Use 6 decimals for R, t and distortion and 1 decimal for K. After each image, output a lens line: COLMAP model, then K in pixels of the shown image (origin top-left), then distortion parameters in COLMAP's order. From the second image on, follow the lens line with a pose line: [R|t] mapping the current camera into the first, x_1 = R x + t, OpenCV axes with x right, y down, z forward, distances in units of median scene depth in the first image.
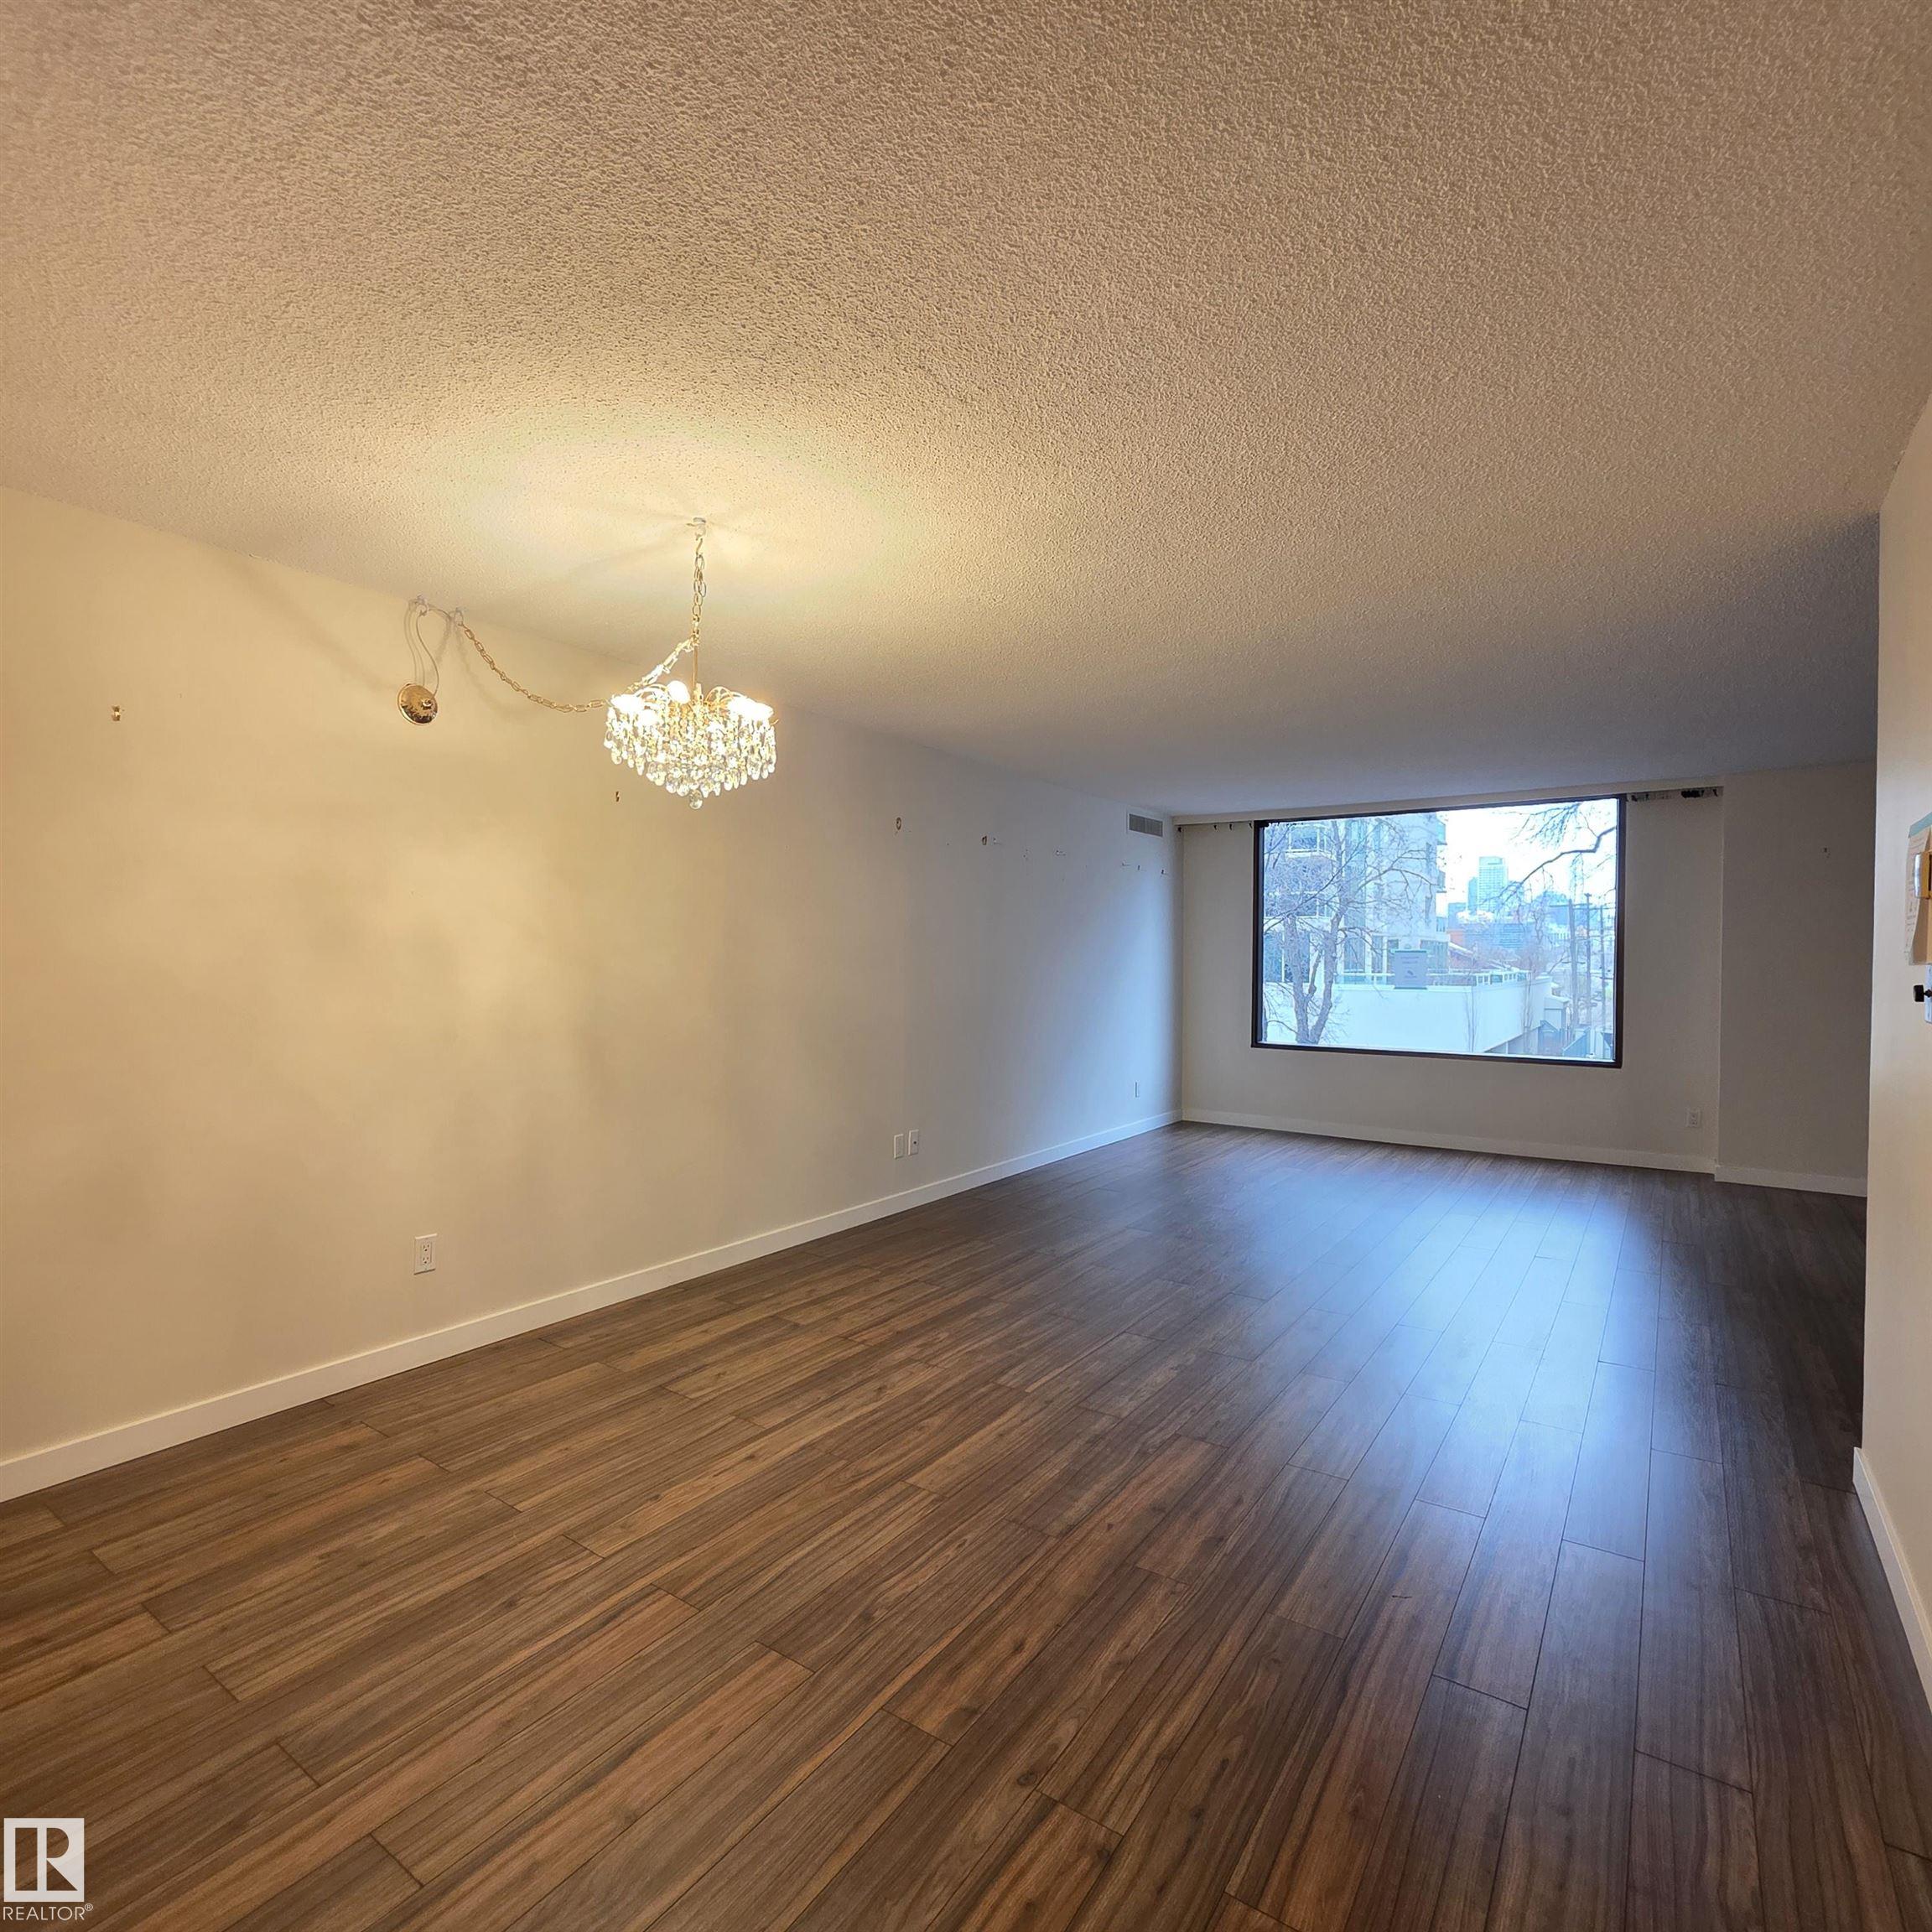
lens RADIAL K [[1030.8, 0, 968.3], [0, 1030.8, 968.5], [0, 0, 1]] dist [0.000784, 0.000499]
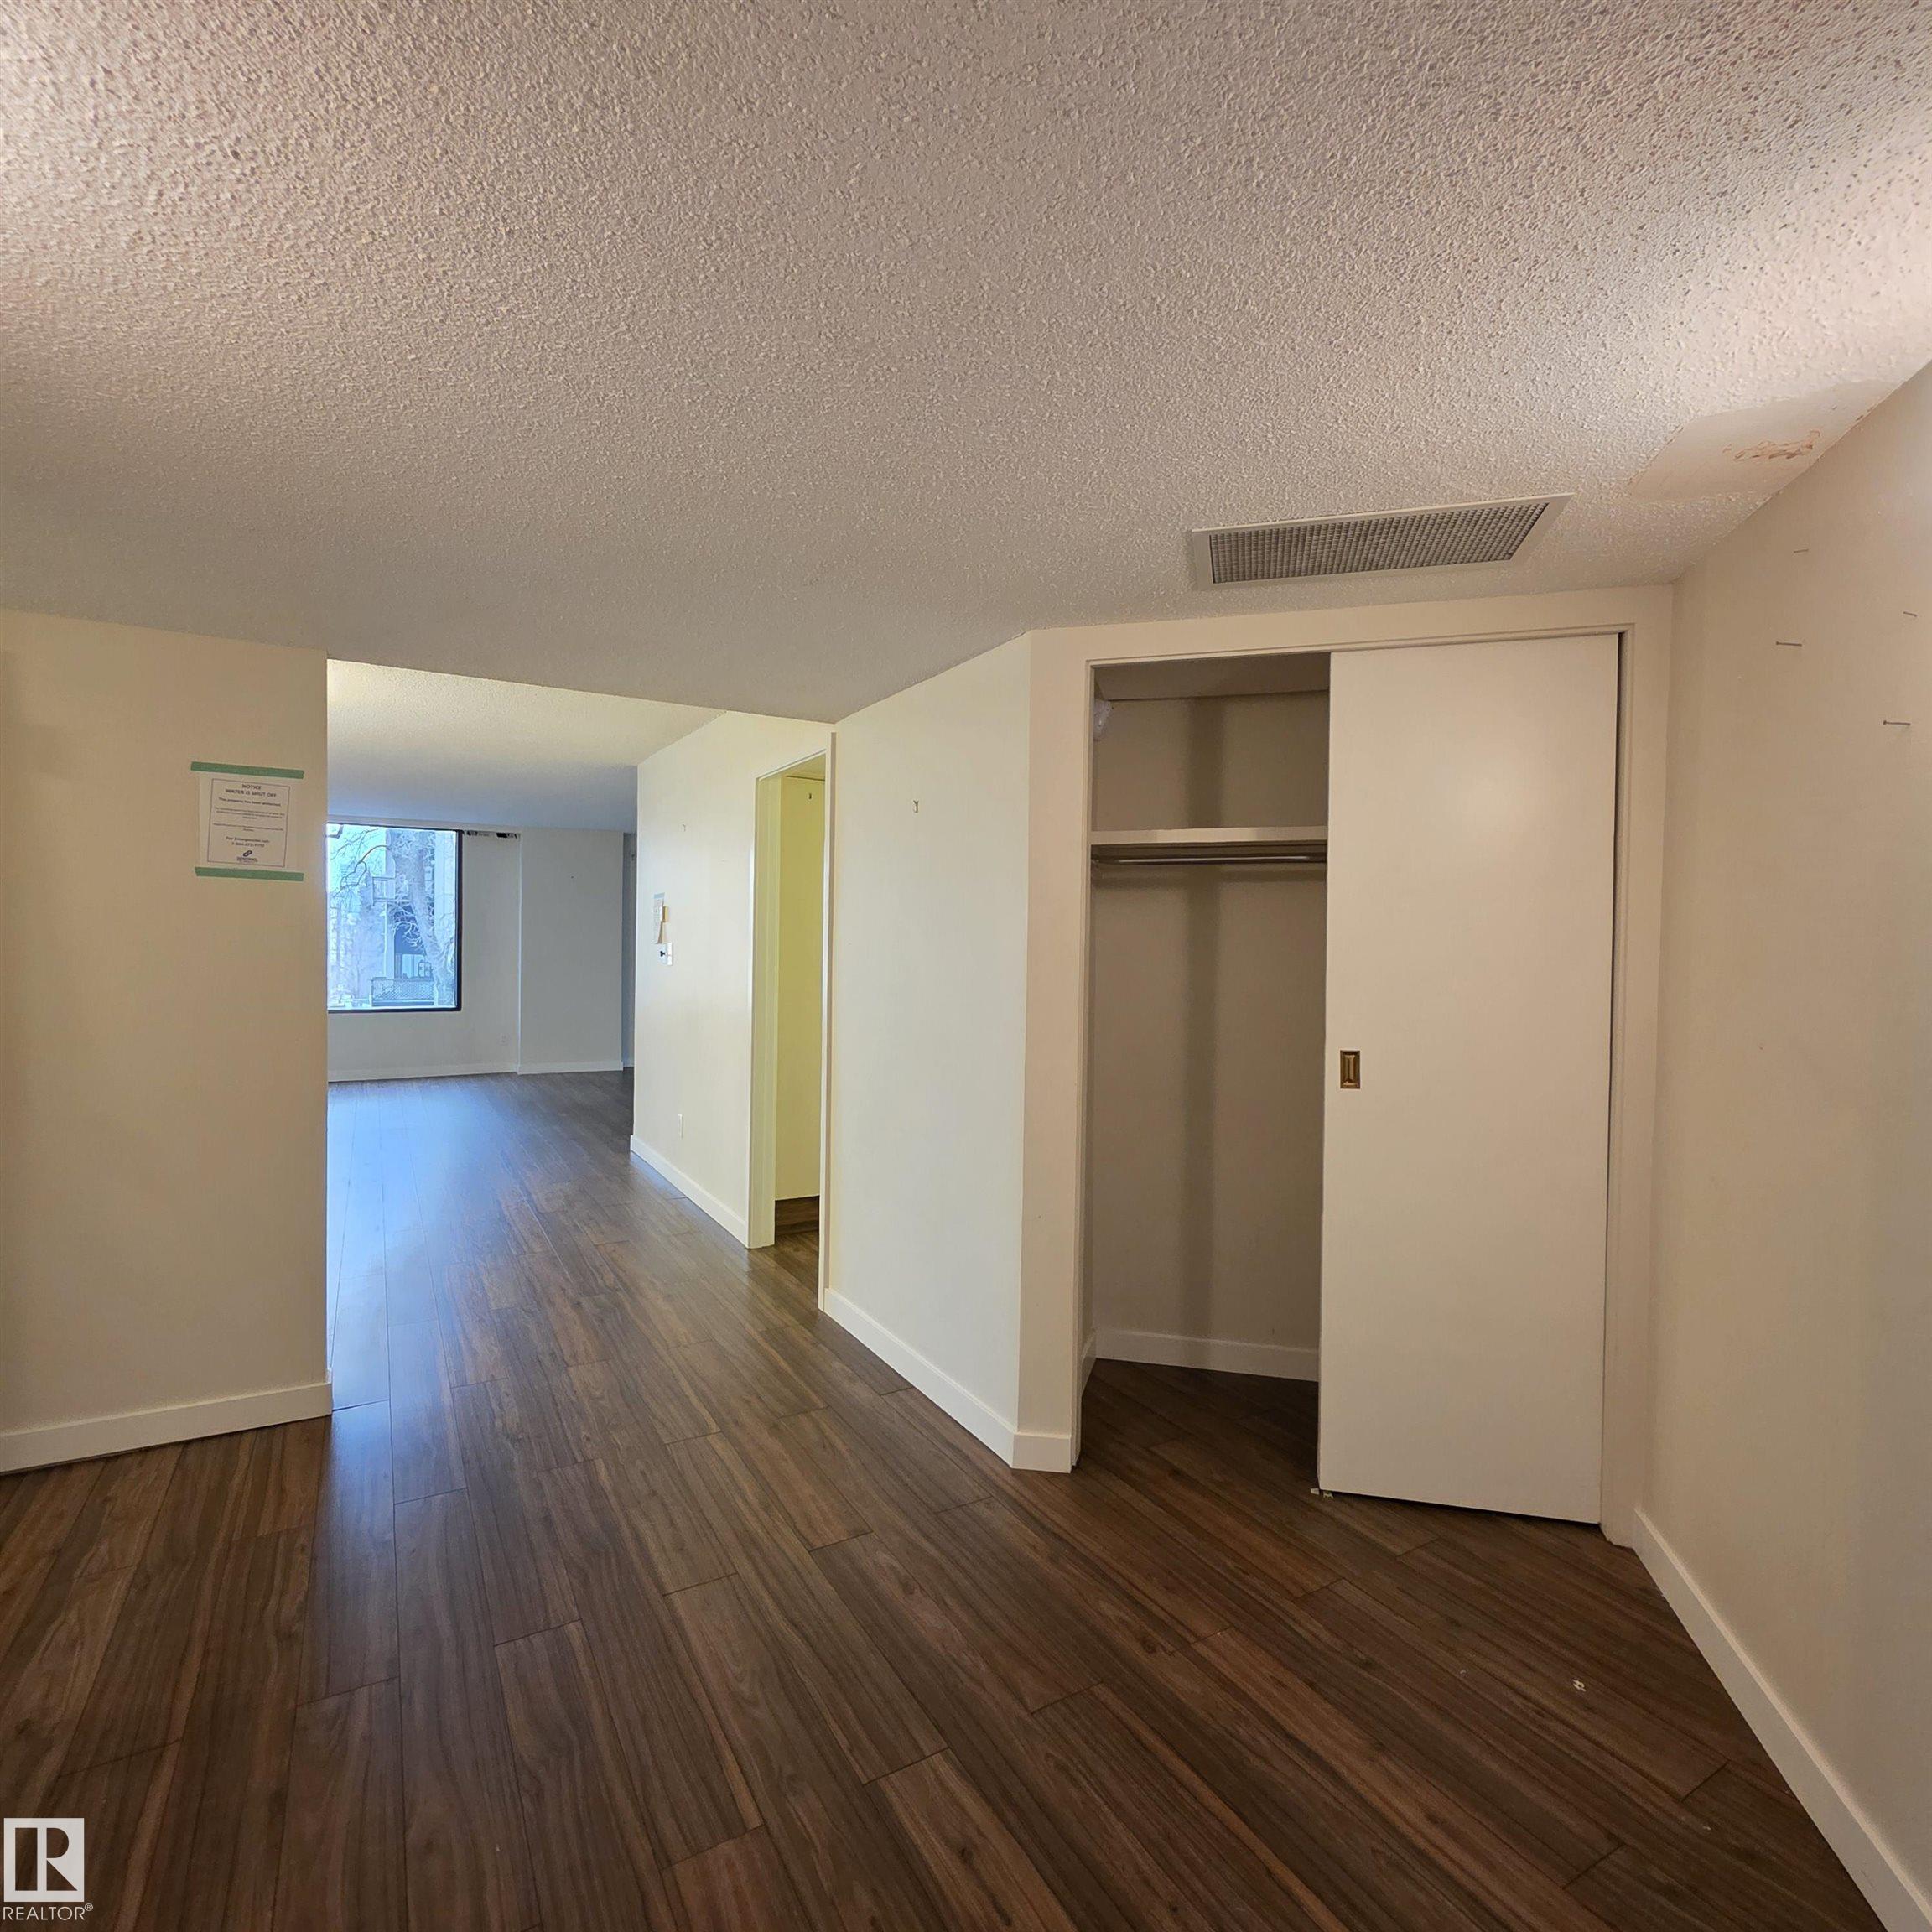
lens RADIAL K [[1030.8, 0, 973.9], [0, 1030.8, 969.3], [0, 0, 1]] dist [0.000784, 0.000499]
pose [[0.426825, -0.019384, 0.904127, -0.825443], [-0.002139, 0.999746, 0.022443, 0.000242], [-0.904332, -0.011513, 0.426675, -0.647759]]
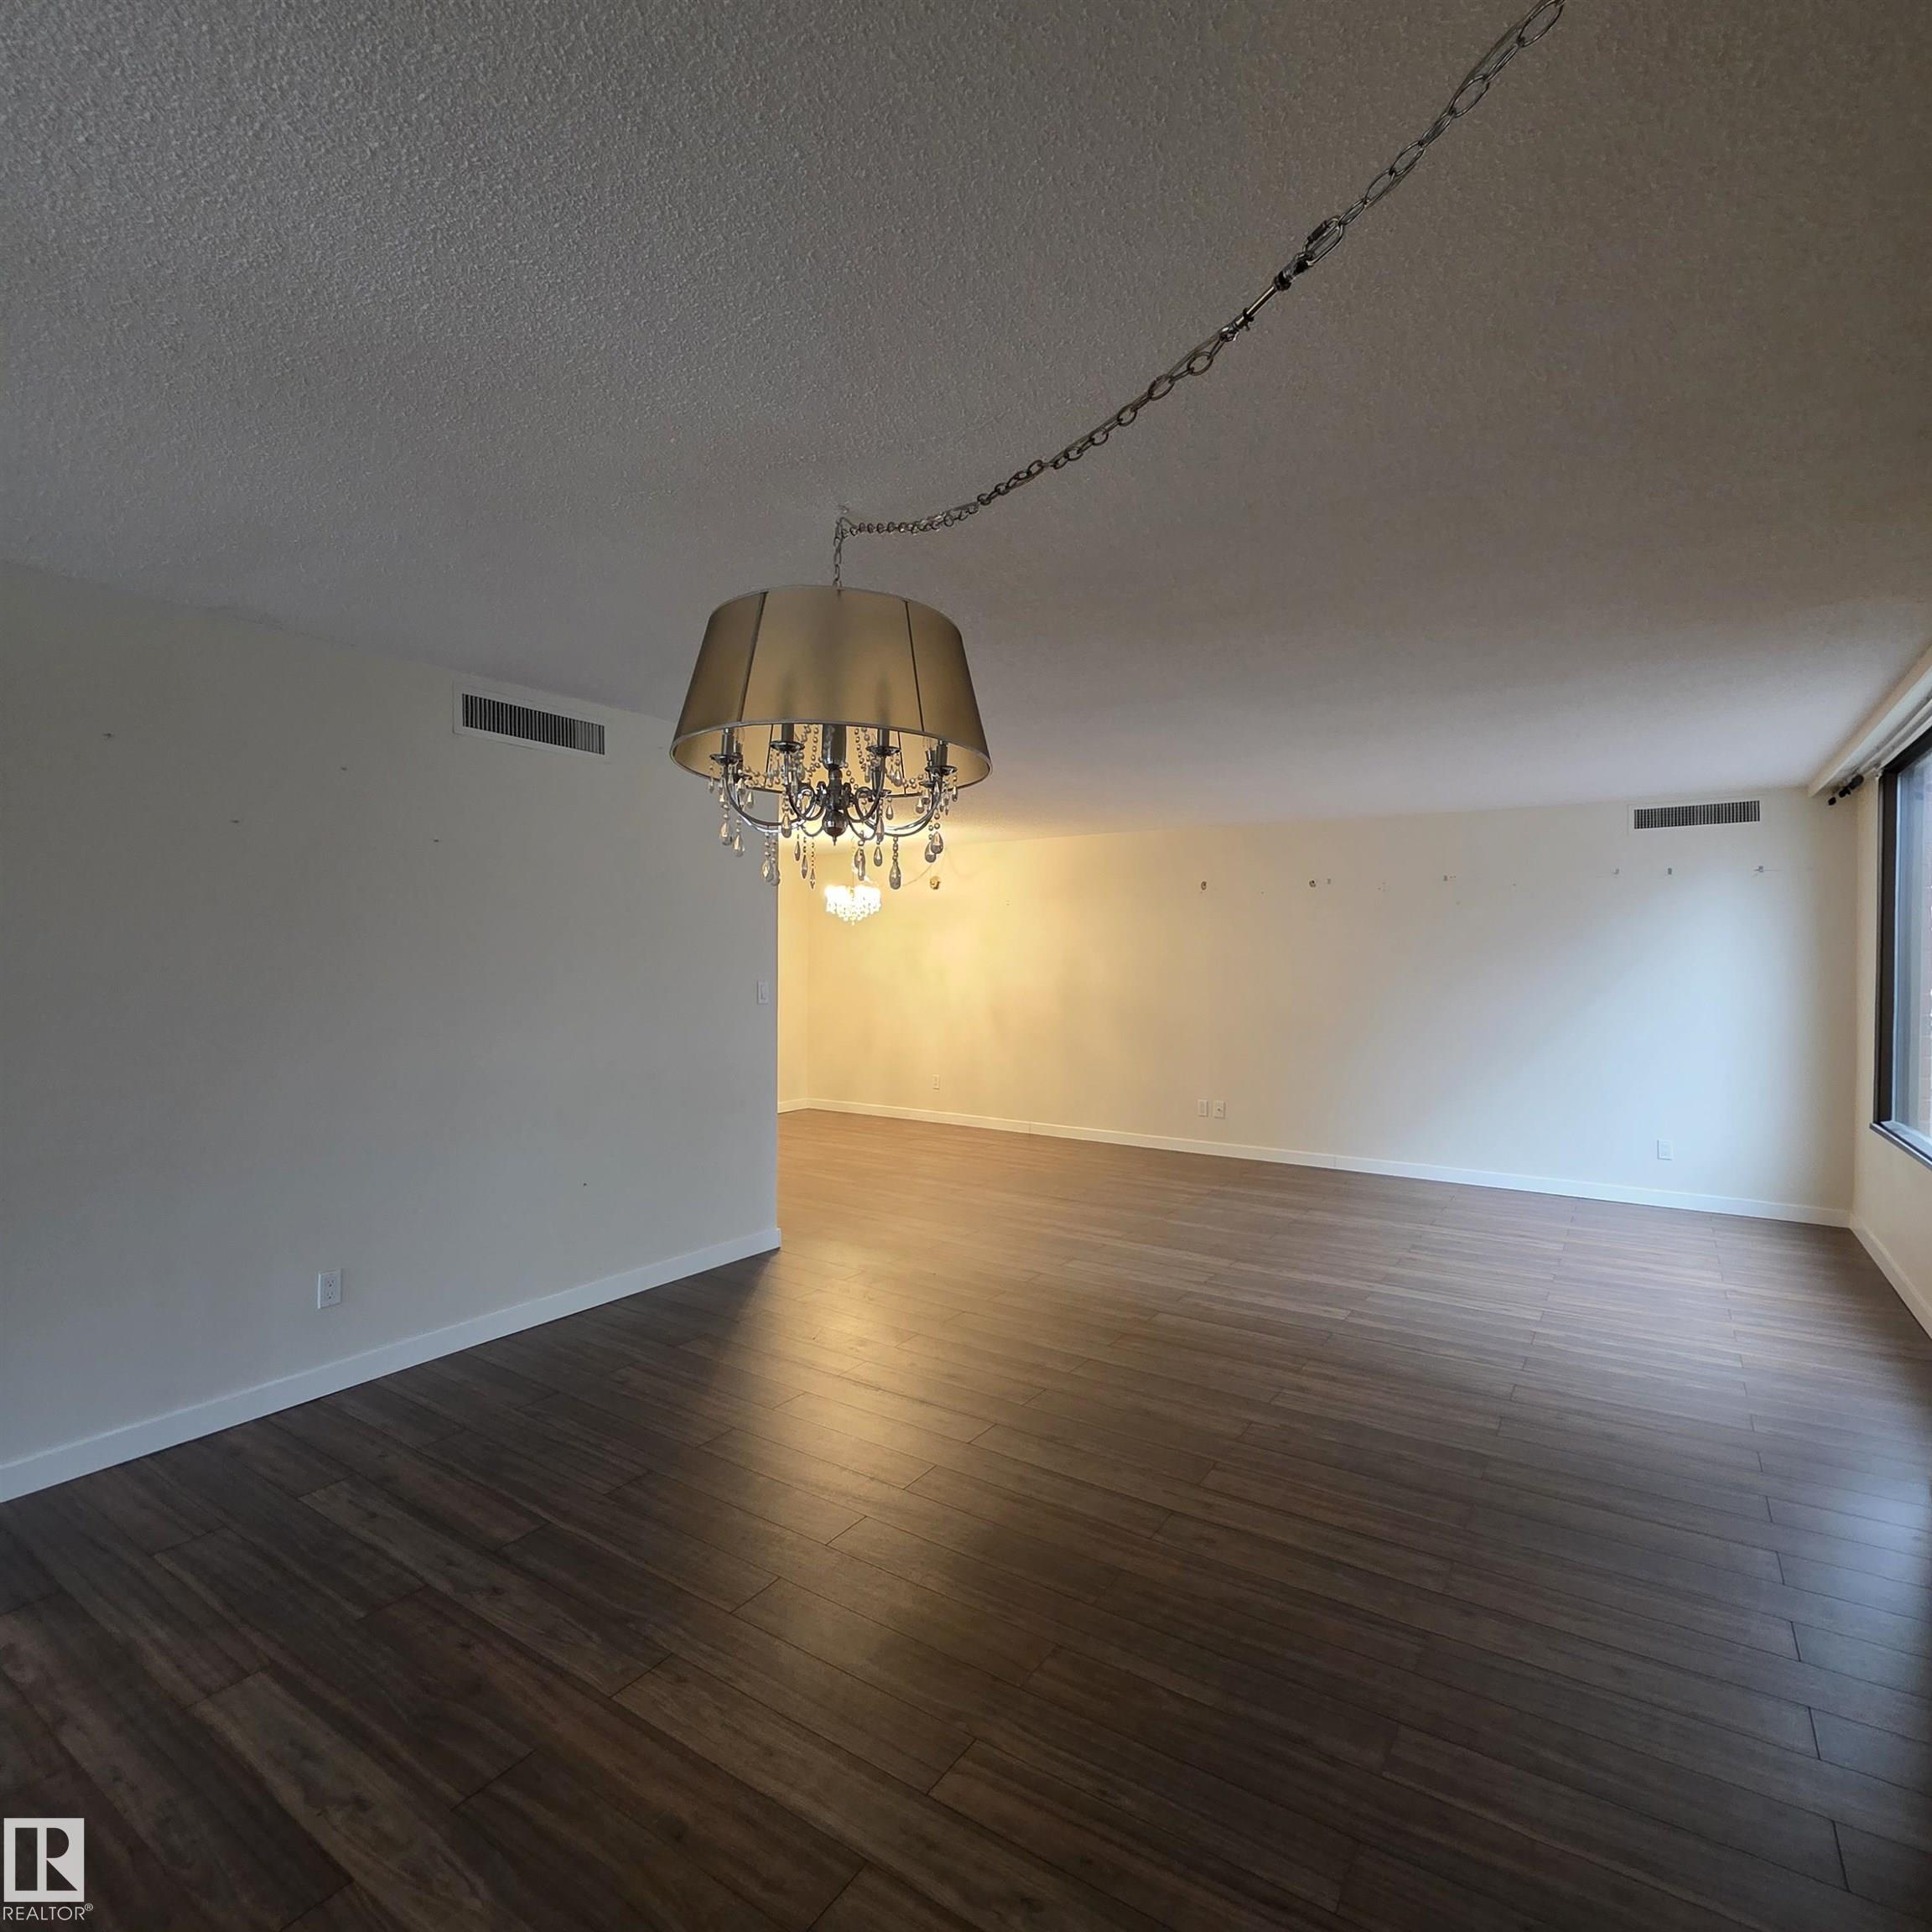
lens RADIAL K [[1030.8, 0, 978.2], [0, 1030.8, 979.9], [0, 0, 1]] dist [0.000784, 0.000499]
pose [[0.026326, 0.007385, -0.999626, 2.196900], [-0.021099, 0.999754, 0.006830, -0.018876], [0.999431, 0.020911, 0.026475, 1.030344]]
